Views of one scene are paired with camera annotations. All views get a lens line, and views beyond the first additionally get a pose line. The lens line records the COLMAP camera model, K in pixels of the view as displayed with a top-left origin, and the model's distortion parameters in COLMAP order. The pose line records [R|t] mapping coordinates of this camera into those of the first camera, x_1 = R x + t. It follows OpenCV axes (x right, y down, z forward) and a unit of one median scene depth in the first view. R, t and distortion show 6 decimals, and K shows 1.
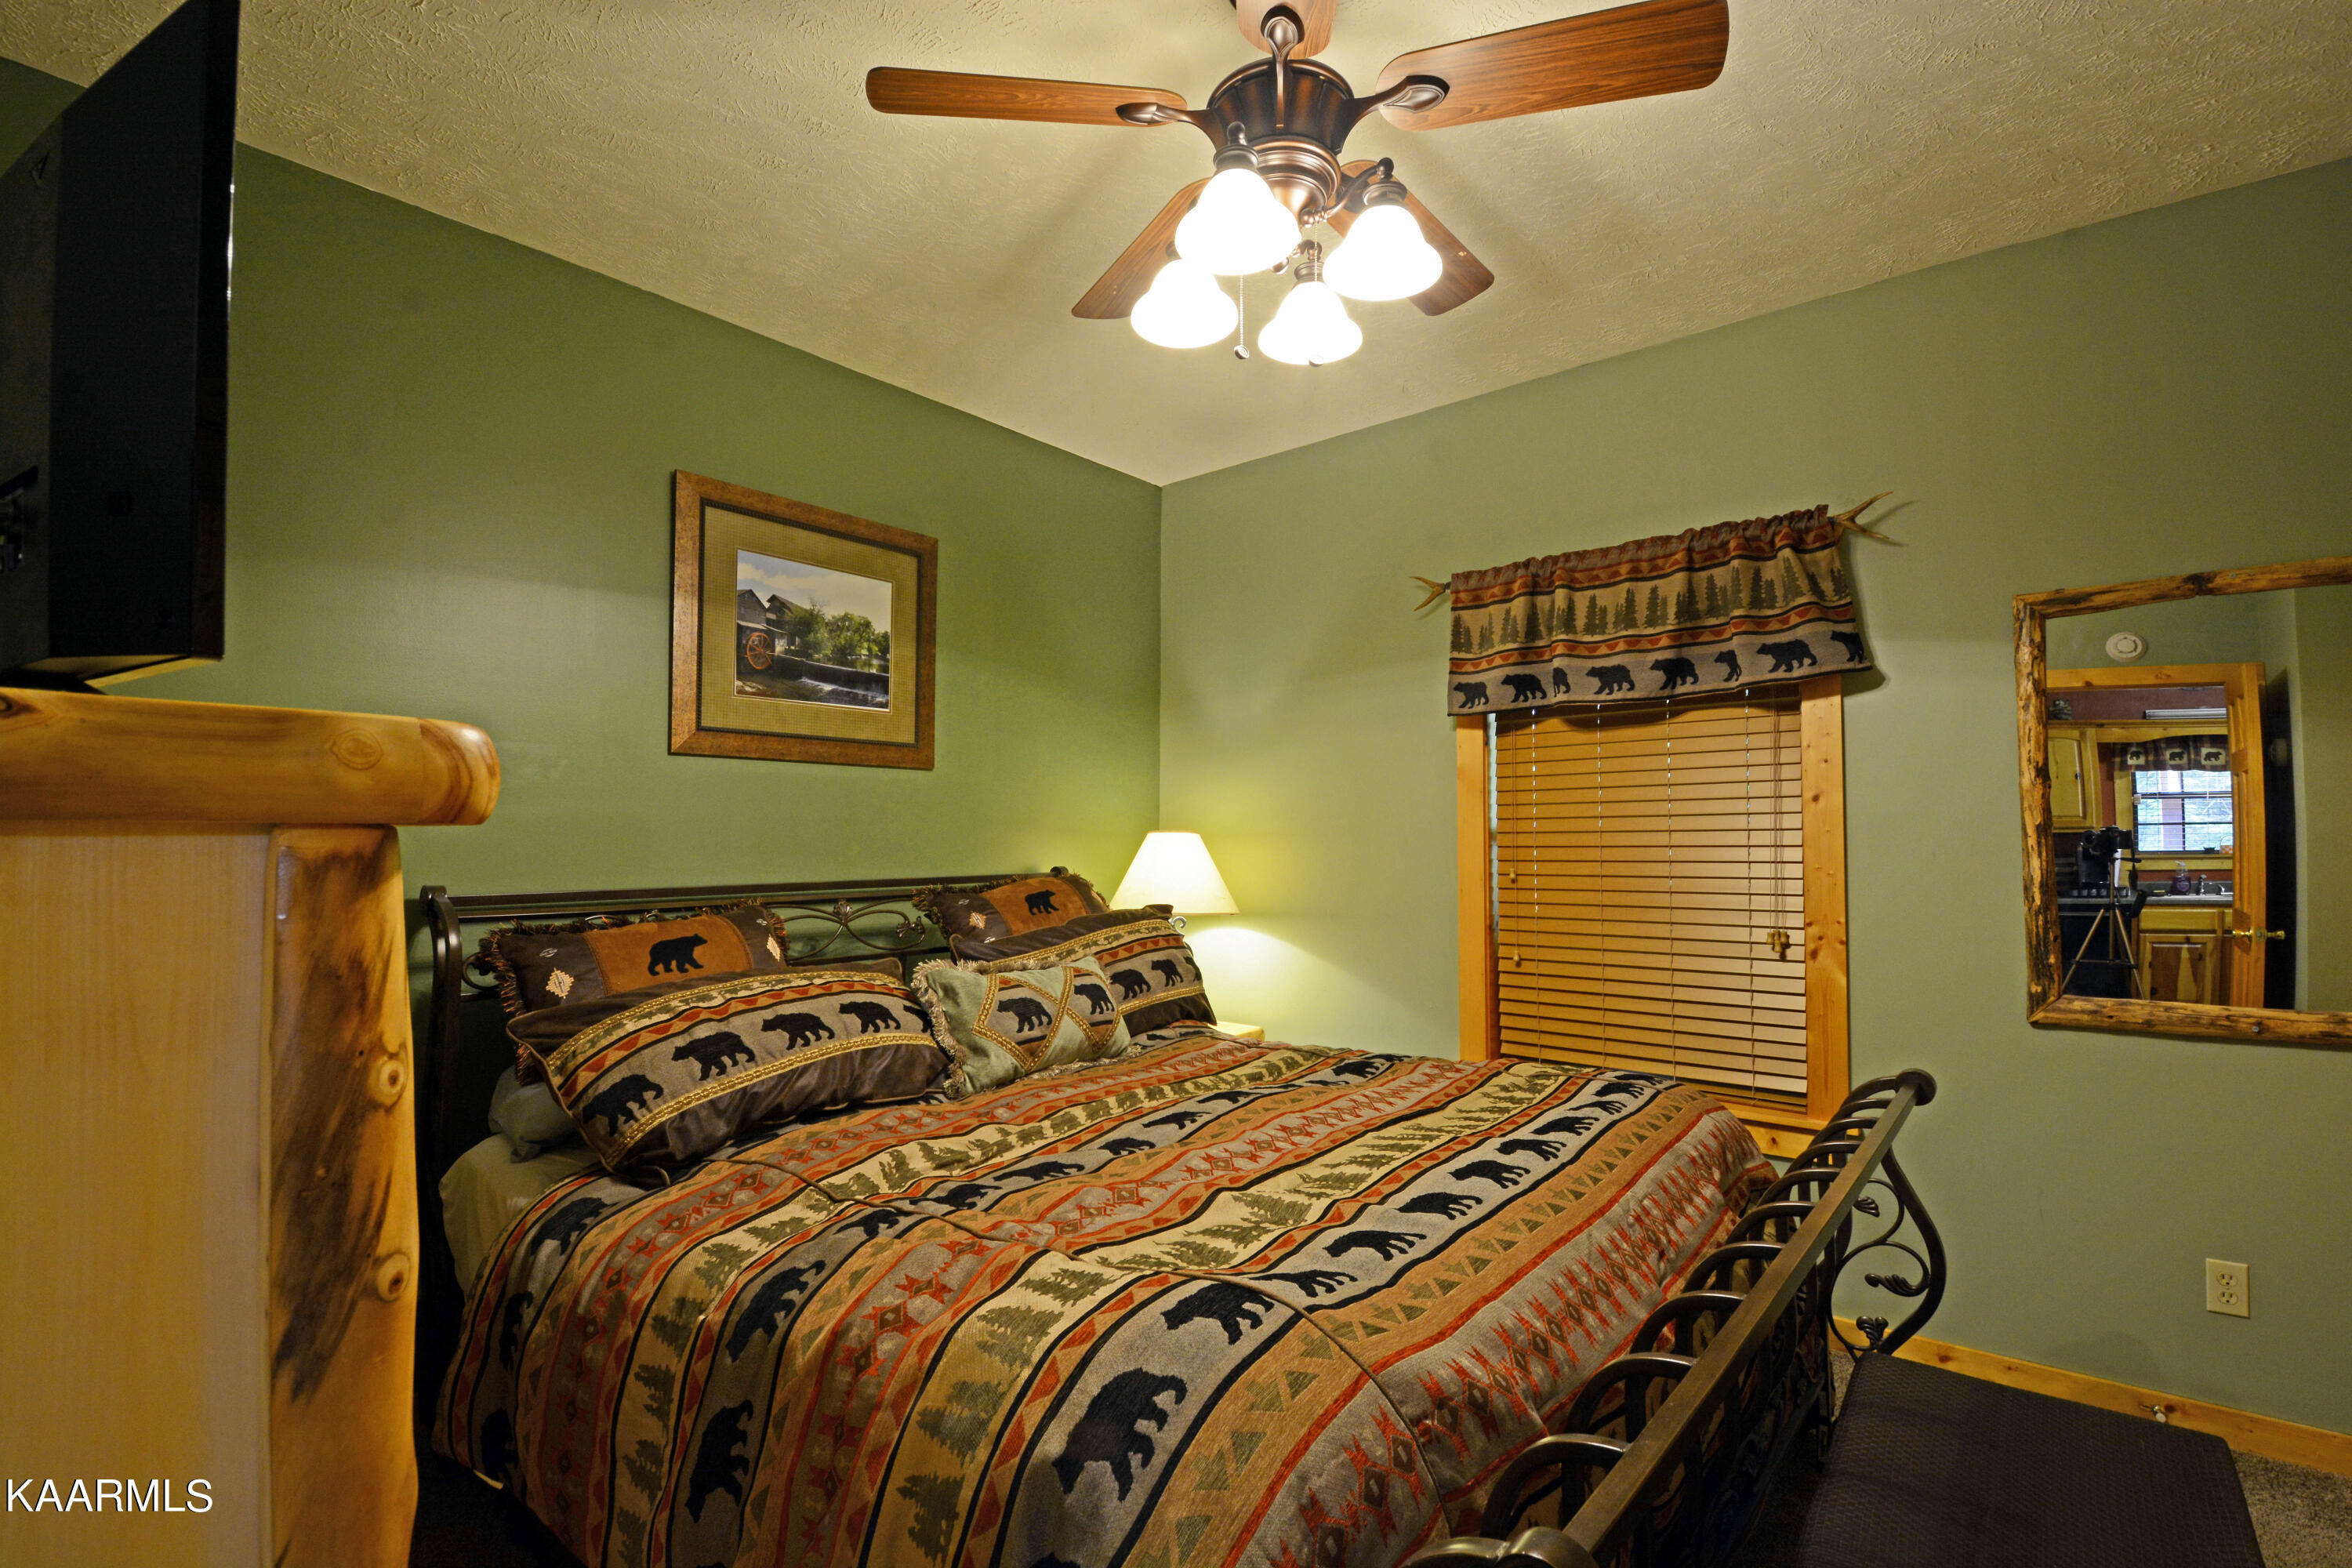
lens RADIAL K [[1069.5, 0, 1158.1], [0, 1069.5, 801.6], [0, 0, 1]] dist [0.007337, -0.016880]
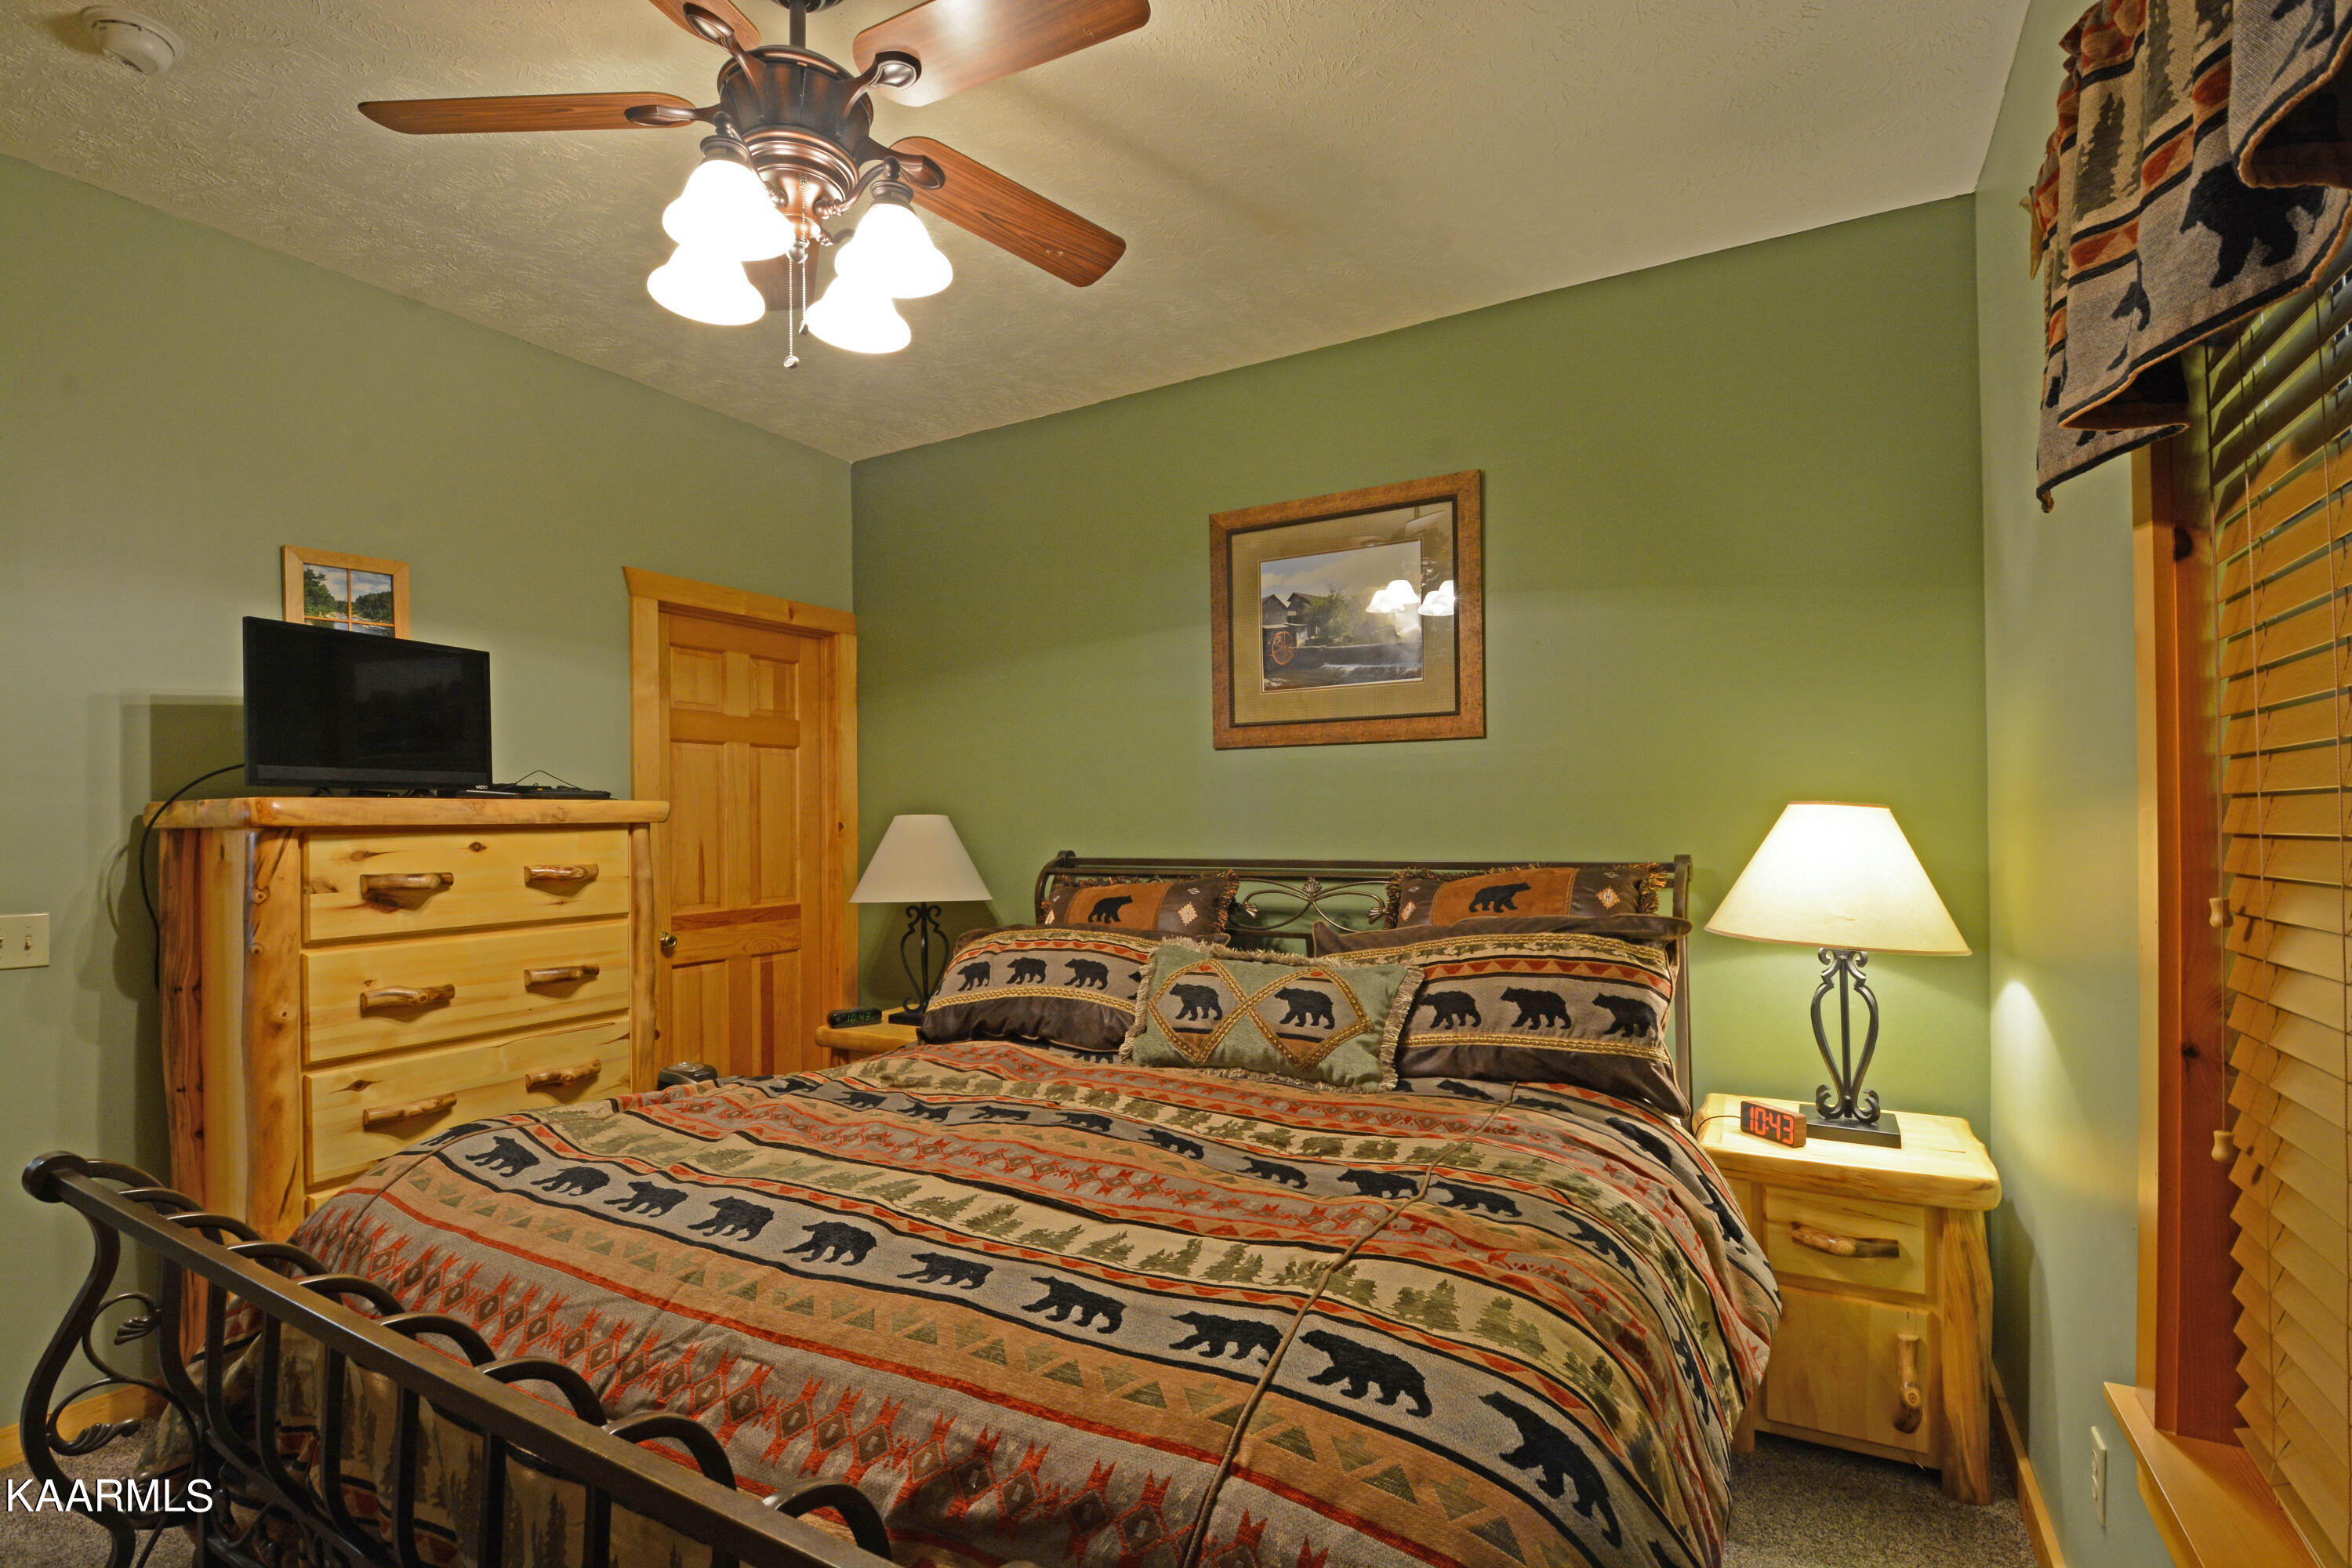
lens RADIAL K [[1069.5, 0, 1165.4], [0, 1069.5, 803.4], [0, 0, 1]] dist [0.007337, -0.016880]
pose [[0.188161, -0.016425, -0.982001, 0.691358], [0.041832, 0.999087, -0.008695, 0.023566], [0.981247, -0.039443, 0.188677, 0.678574]]
